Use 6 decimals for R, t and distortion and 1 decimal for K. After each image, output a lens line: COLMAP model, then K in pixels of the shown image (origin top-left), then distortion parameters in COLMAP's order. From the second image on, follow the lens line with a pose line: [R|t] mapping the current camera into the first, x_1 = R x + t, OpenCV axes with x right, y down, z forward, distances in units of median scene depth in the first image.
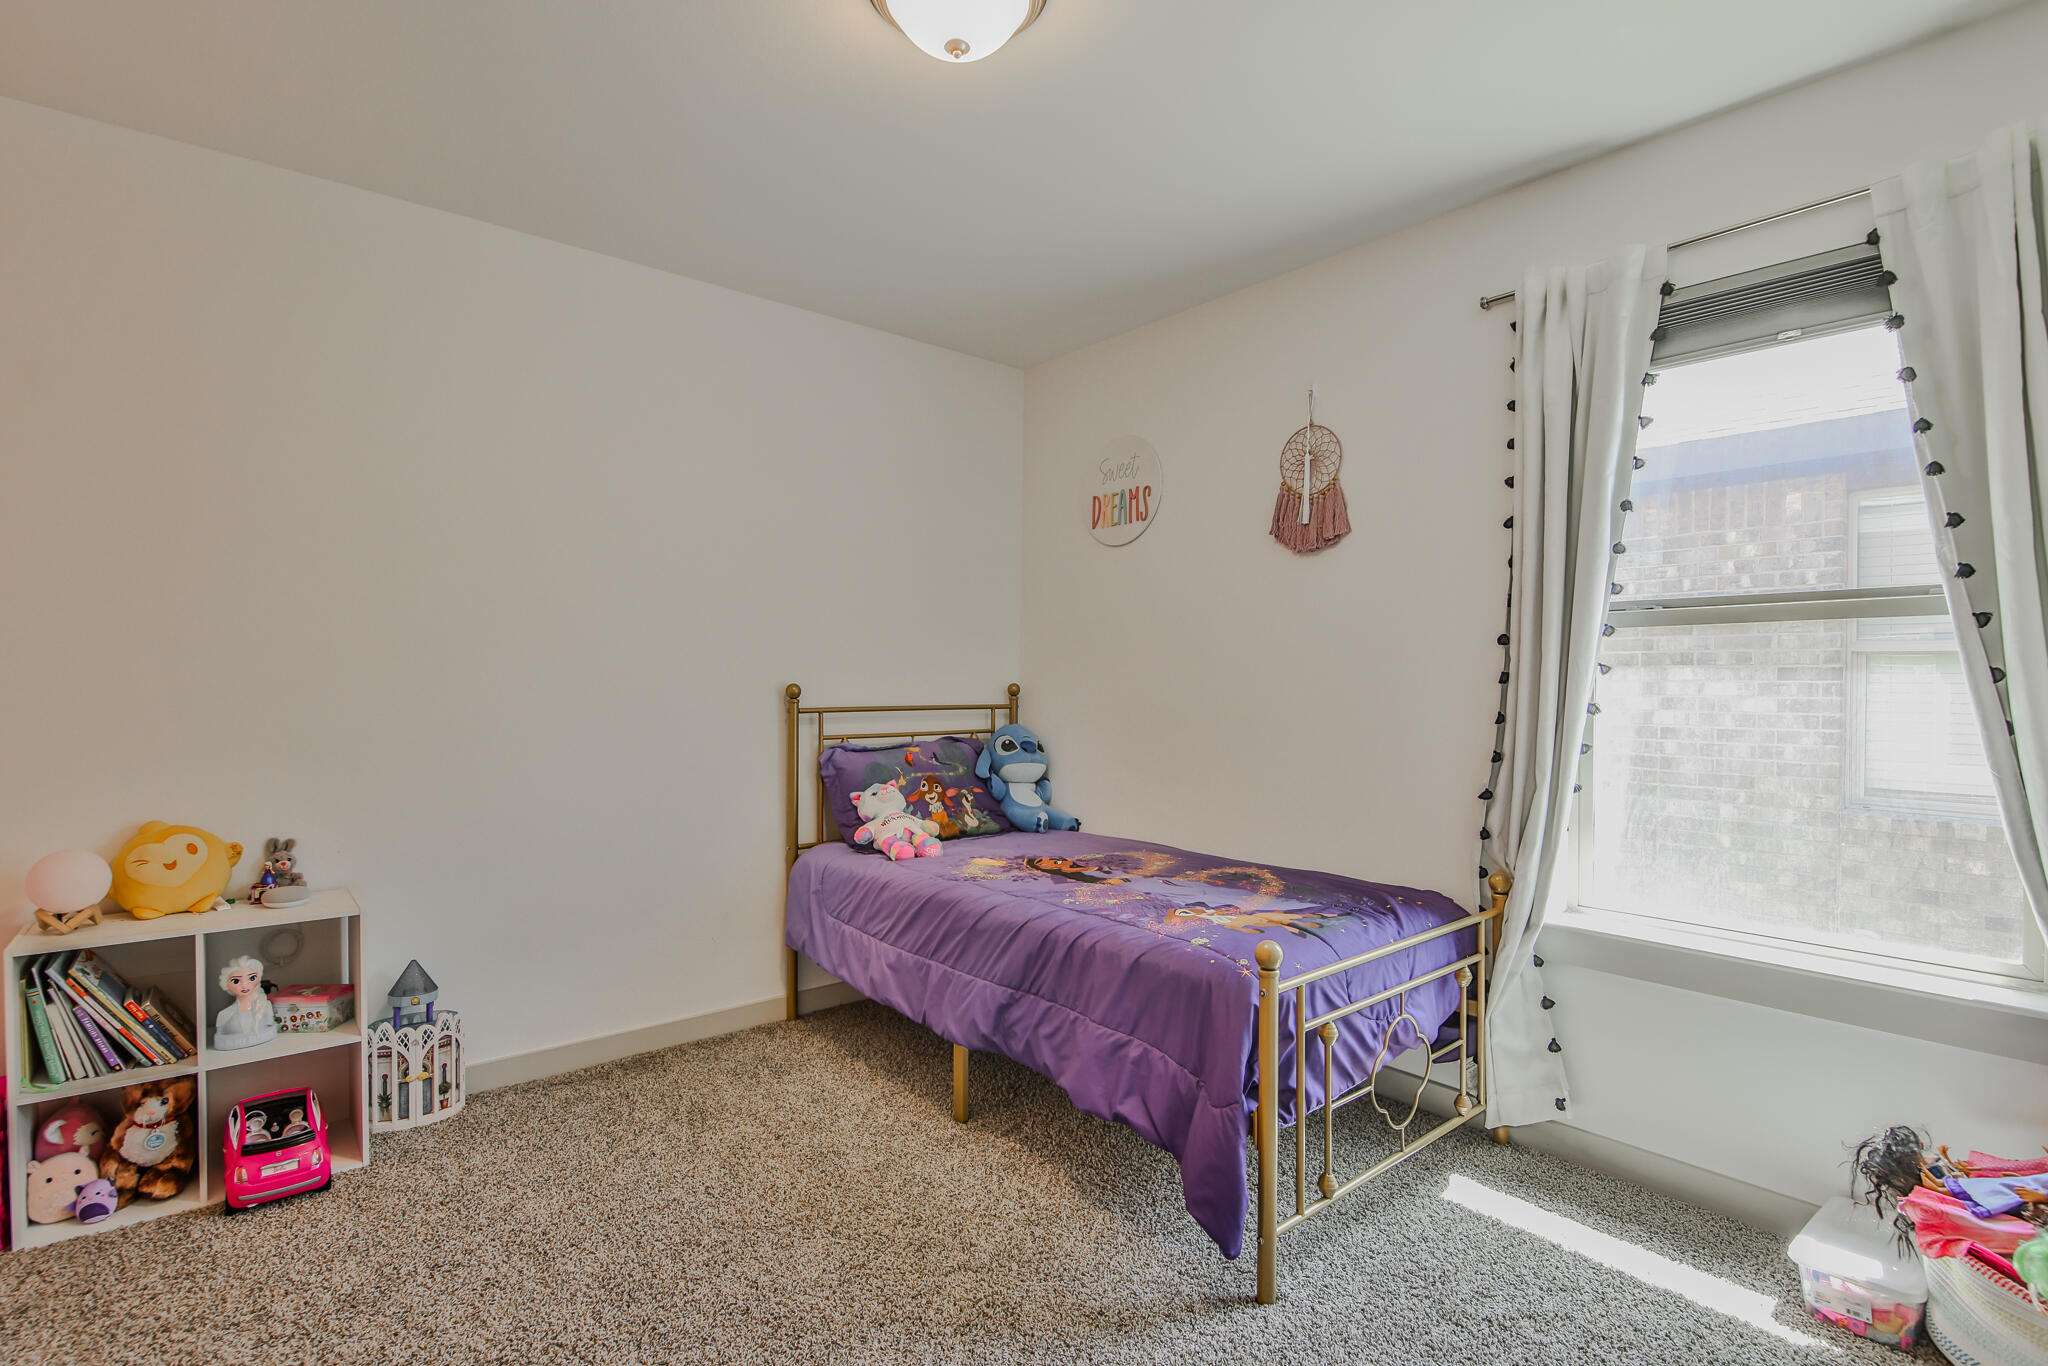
lens RADIAL K [[942.6, 0, 1021.1], [0, 942.6, 690.9], [0, 0, 1]] dist [-0.001610, -0.009845]
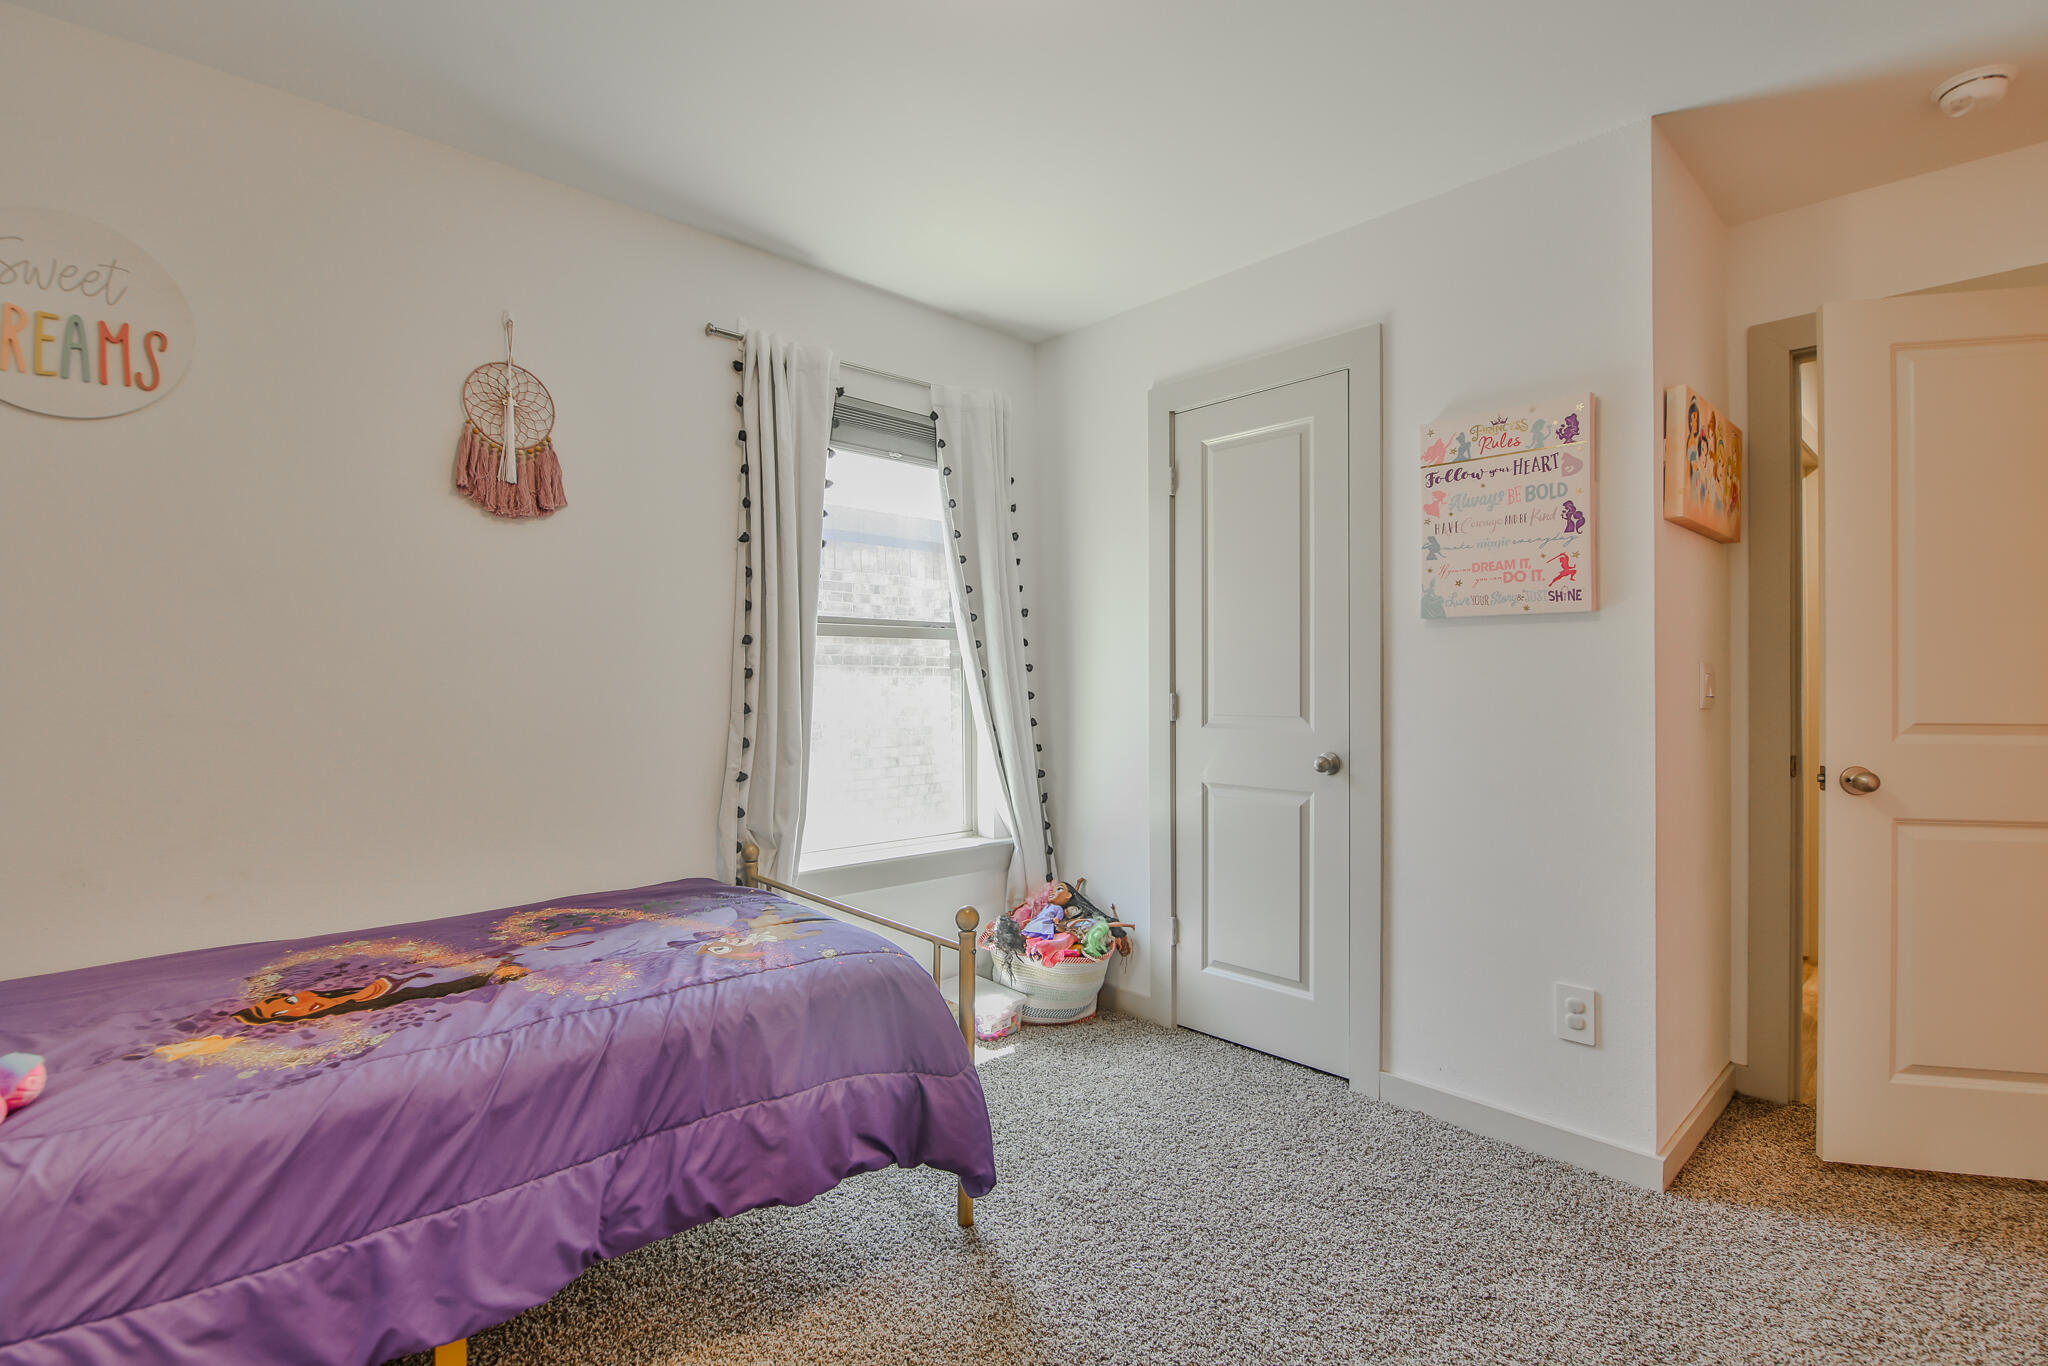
lens RADIAL K [[942.6, 0, 1021.1], [0, 942.6, 690.9], [0, 0, 1]] dist [-0.001610, -0.009845]
pose [[-0.042780, -0.009212, 0.999042, -0.651948], [0.015117, 0.999837, 0.009867, 0.000510], [-0.998970, 0.015524, -0.042633, 0.738354]]
